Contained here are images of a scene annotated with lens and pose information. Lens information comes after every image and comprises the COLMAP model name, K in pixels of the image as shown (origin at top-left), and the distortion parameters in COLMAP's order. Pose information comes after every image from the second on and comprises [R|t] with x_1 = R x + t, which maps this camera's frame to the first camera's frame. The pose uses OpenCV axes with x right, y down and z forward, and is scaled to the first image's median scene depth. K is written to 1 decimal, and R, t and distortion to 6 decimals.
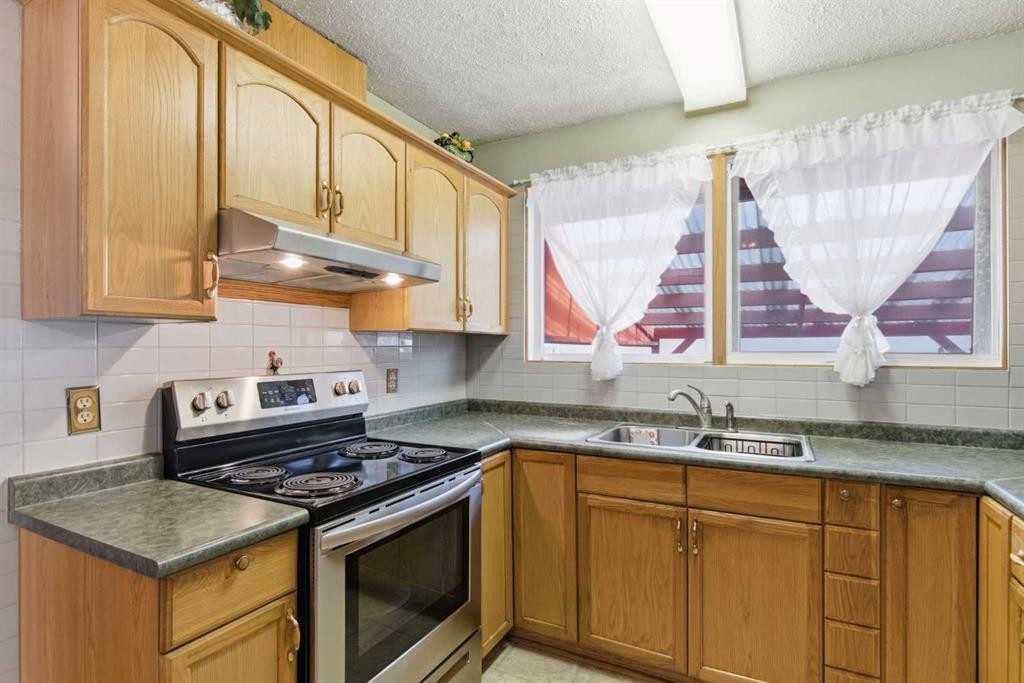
lens RADIAL K [[504.9, 0, 509.8], [0, 504.9, 346.2], [0, 0, 1]] dist [0.001189, -0.000766]
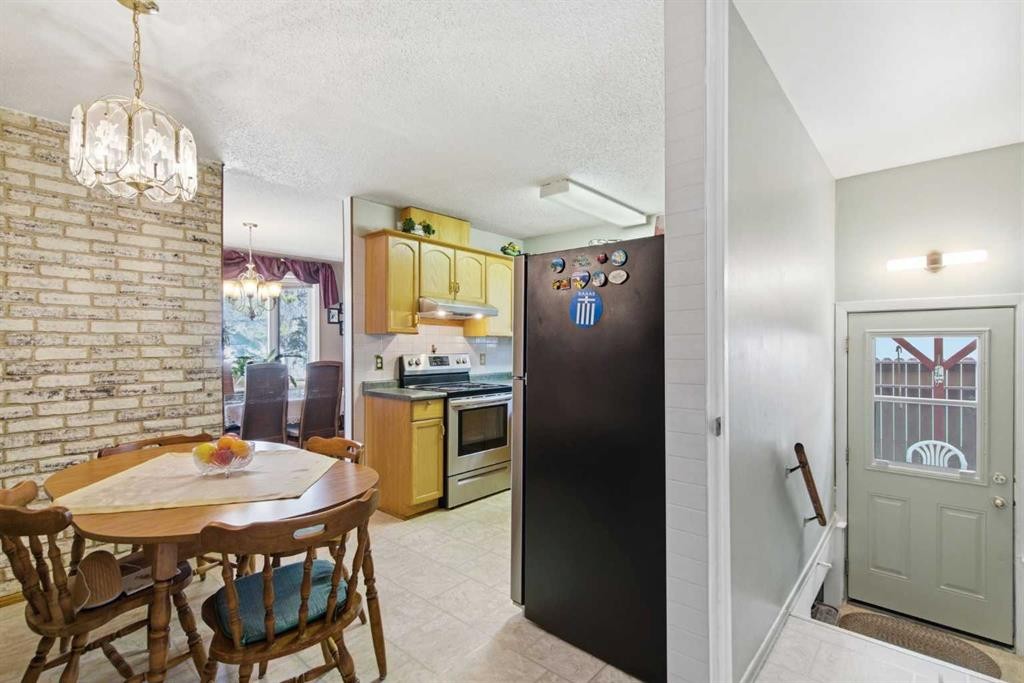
lens RADIAL K [[480.9, 0, 514.0], [0, 480.9, 348.9], [0, 0, 1]] dist [0.000513, -0.000051]
pose [[0.972450, 0.000074, -0.233111, 0.543774], [0.000339, 0.999998, 0.001728, 0.029975], [0.233111, -0.001759, 0.972449, -1.397629]]
